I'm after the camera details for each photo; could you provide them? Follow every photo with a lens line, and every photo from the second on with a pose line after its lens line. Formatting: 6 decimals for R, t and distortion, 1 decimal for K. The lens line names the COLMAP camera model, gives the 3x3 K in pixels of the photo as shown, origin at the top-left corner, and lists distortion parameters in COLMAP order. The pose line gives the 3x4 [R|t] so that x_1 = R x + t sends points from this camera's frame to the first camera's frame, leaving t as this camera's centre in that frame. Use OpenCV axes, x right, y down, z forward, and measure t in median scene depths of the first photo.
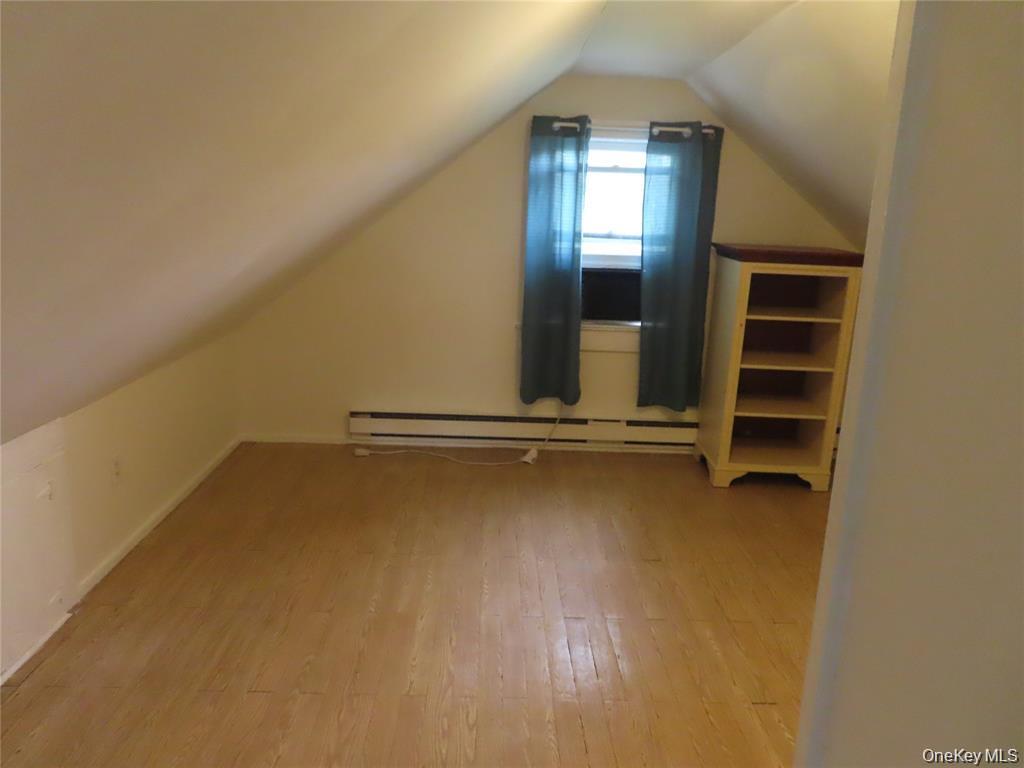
lens RADIAL K [[743.6, 0, 514.1], [0, 743.6, 384.9], [0, 0, 1]] dist [0.002383, 0.016003]
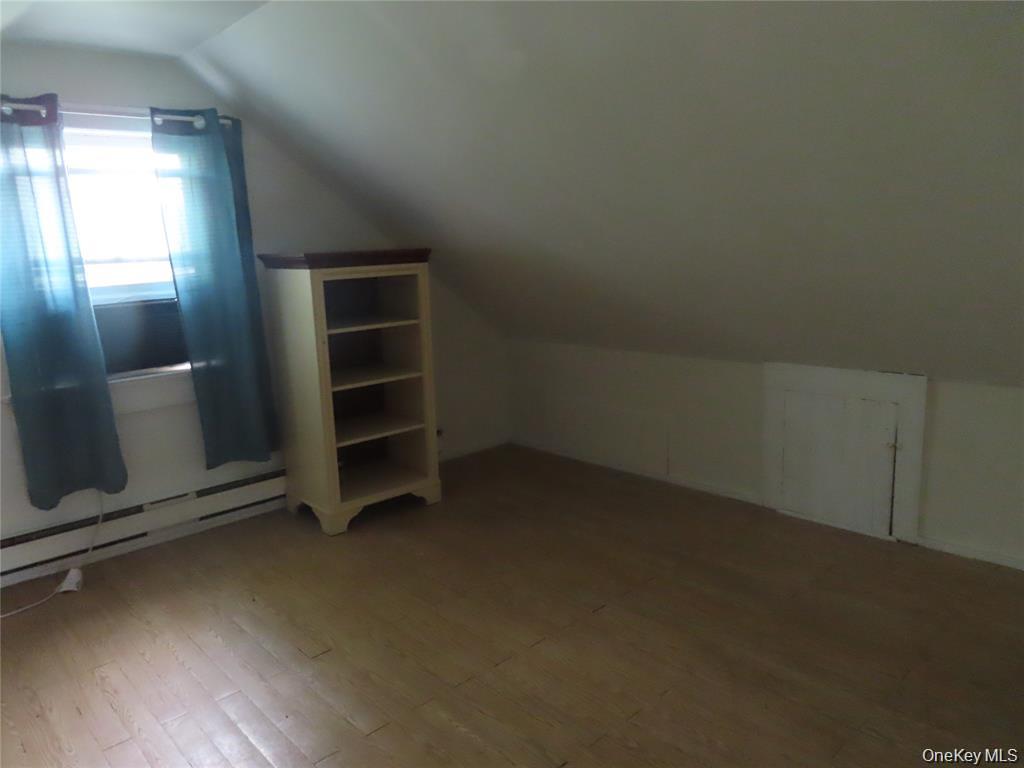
lens RADIAL K [[743.6, 0, 509.3], [0, 743.6, 381.5], [0, 0, 1]] dist [0.002383, 0.016003]
pose [[0.761152, -0.198621, 0.617411, -0.063834], [0.233013, 0.972140, 0.025476, -0.008077], [-0.605270, 0.124474, 0.786228, 0.185246]]
